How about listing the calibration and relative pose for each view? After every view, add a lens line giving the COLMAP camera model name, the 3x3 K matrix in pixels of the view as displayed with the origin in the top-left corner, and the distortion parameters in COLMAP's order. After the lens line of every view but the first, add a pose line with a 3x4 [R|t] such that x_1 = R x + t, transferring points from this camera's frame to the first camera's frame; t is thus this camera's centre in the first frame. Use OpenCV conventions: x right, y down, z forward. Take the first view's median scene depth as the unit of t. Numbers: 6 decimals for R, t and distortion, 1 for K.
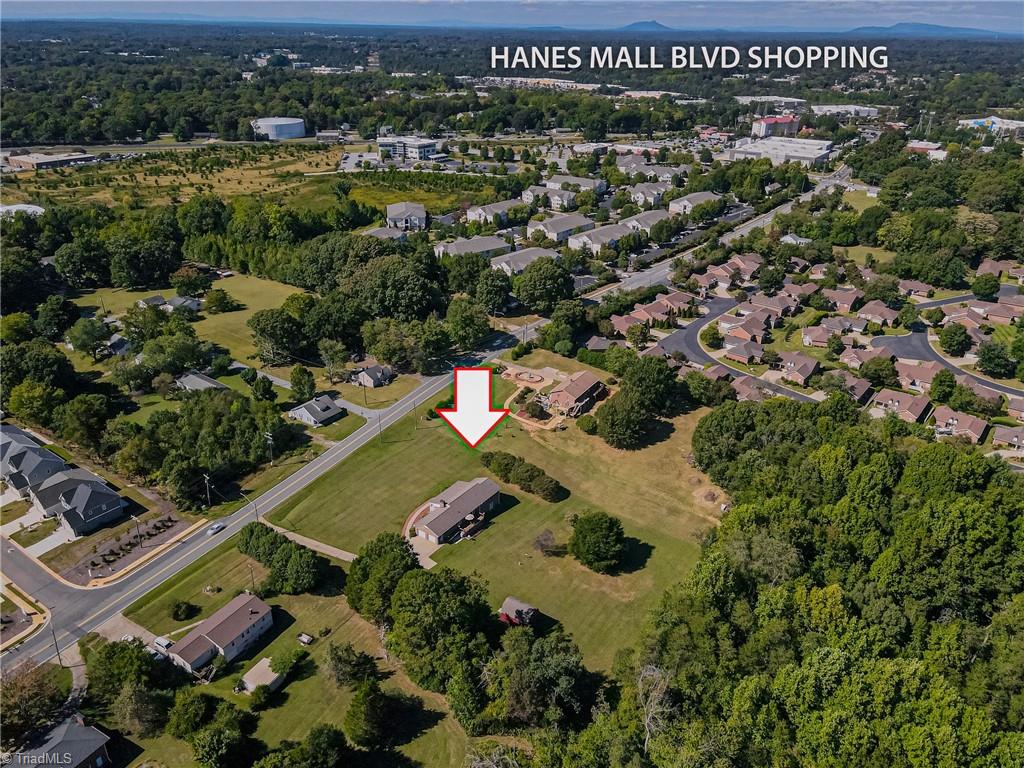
lens RADIAL K [[757.1, 0, 527.8], [0, 757.1, 382.6], [0, 0, 1]] dist [0.007453, 0.005928]
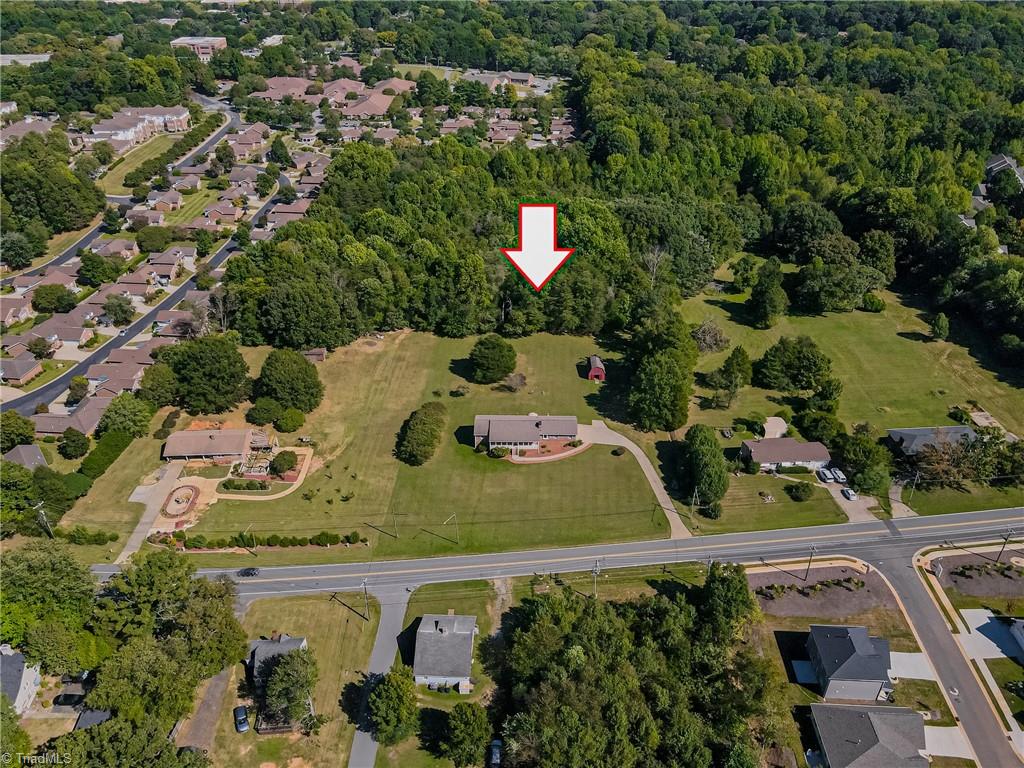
lens RADIAL K [[757.1, 0, 527.8], [0, 757.1, 382.6], [0, 0, 1]] dist [0.007453, 0.005928]
pose [[-0.552095, -0.465640, 0.691643, -0.745761], [0.347552, 0.625500, 0.698539, -0.556442], [-0.757891, 0.626042, -0.183501, 1.141215]]
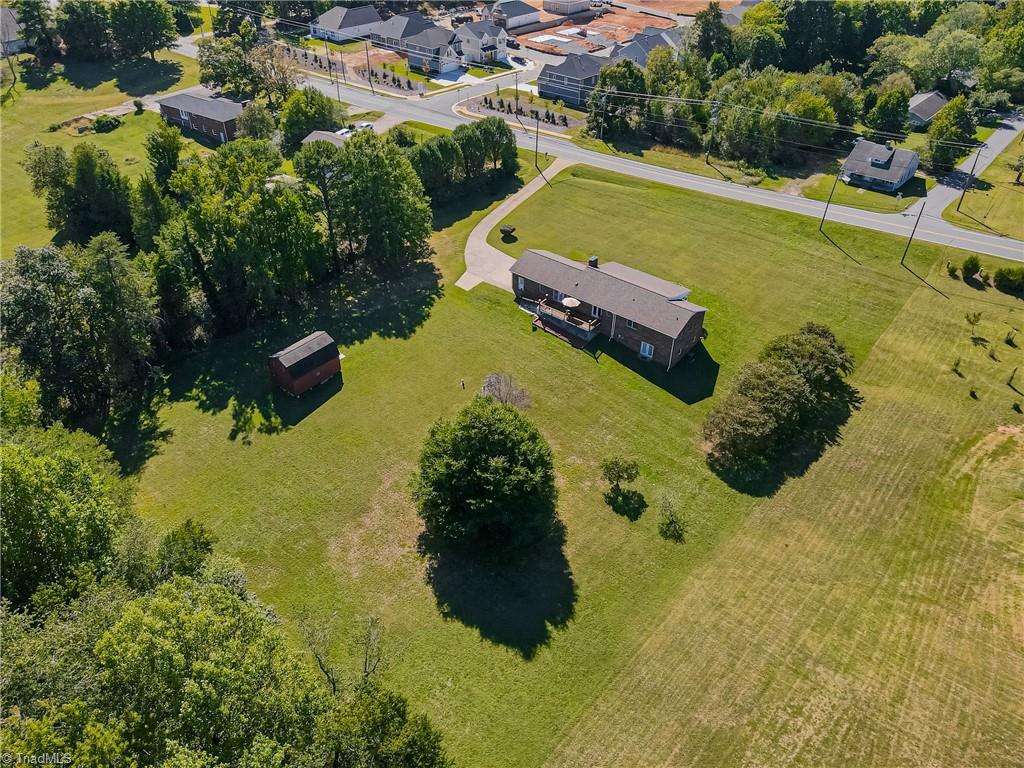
lens RADIAL K [[763.6, 0, 512.0], [0, 763.6, 384.0], [0, 0, 1]] dist [-0.004018, 0.043257]
pose [[-0.090050, 0.575098, -0.813113, 0.367639], [-0.449285, 0.705177, 0.548514, -0.046556], [0.888839, 0.414713, 0.194882, 0.869092]]
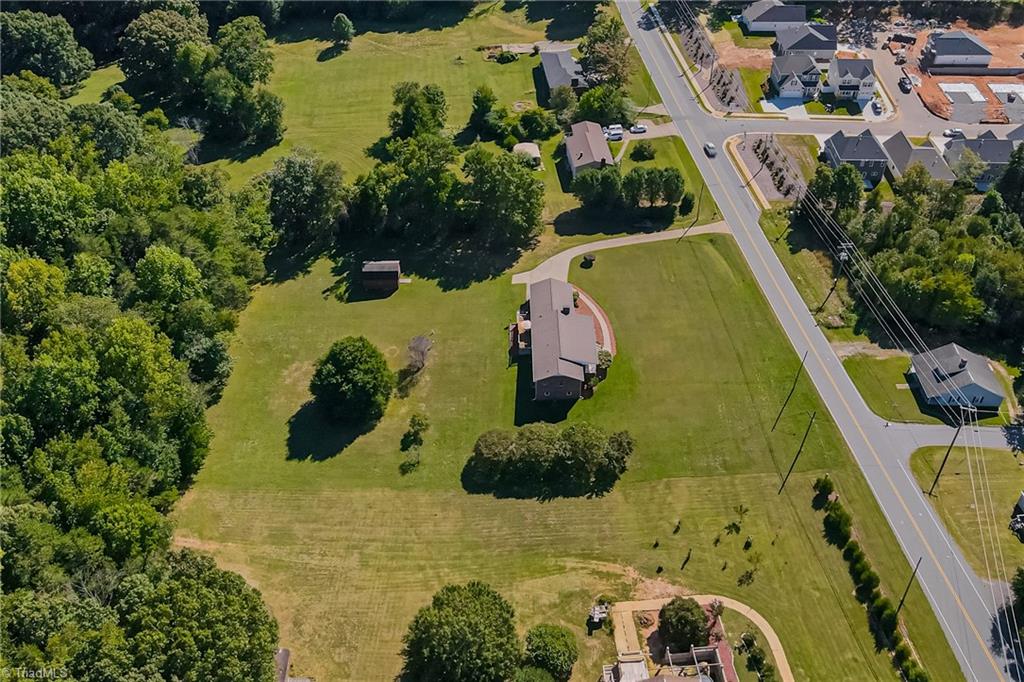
lens RADIAL K [[868.1, 0, 512.0], [0, 868.1, 341.0], [0, 0, 1]] dist [-0.003188, 0.002222]
pose [[-0.820483, 0.371232, -0.434734, 0.293206], [-0.269693, 0.419160, 0.866932, -0.519759], [0.504056, 0.828548, -0.243795, 1.182665]]
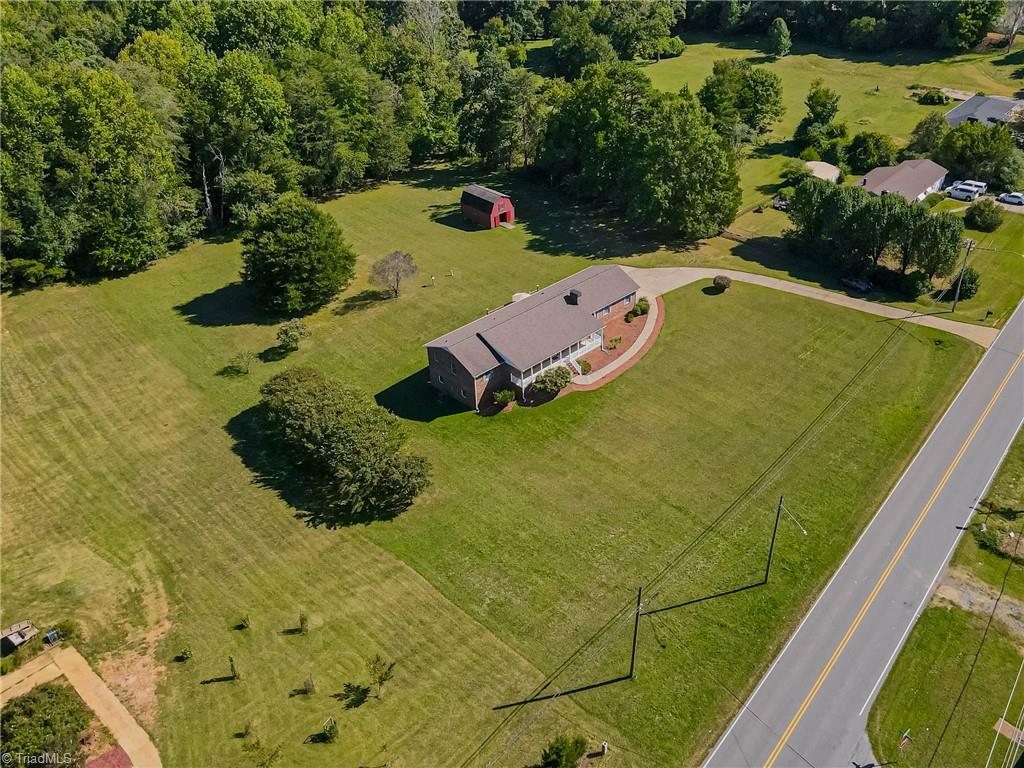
lens RADIAL K [[858.8, 0, 604.5], [0, 858.8, 365.8], [0, 0, 1]] dist [0.003827, 0.003850]
pose [[-0.985764, -0.116153, 0.121561, -0.192675], [0.046266, 0.507696, 0.860293, -0.247341], [-0.161642, 0.853671, -0.495094, 1.261725]]
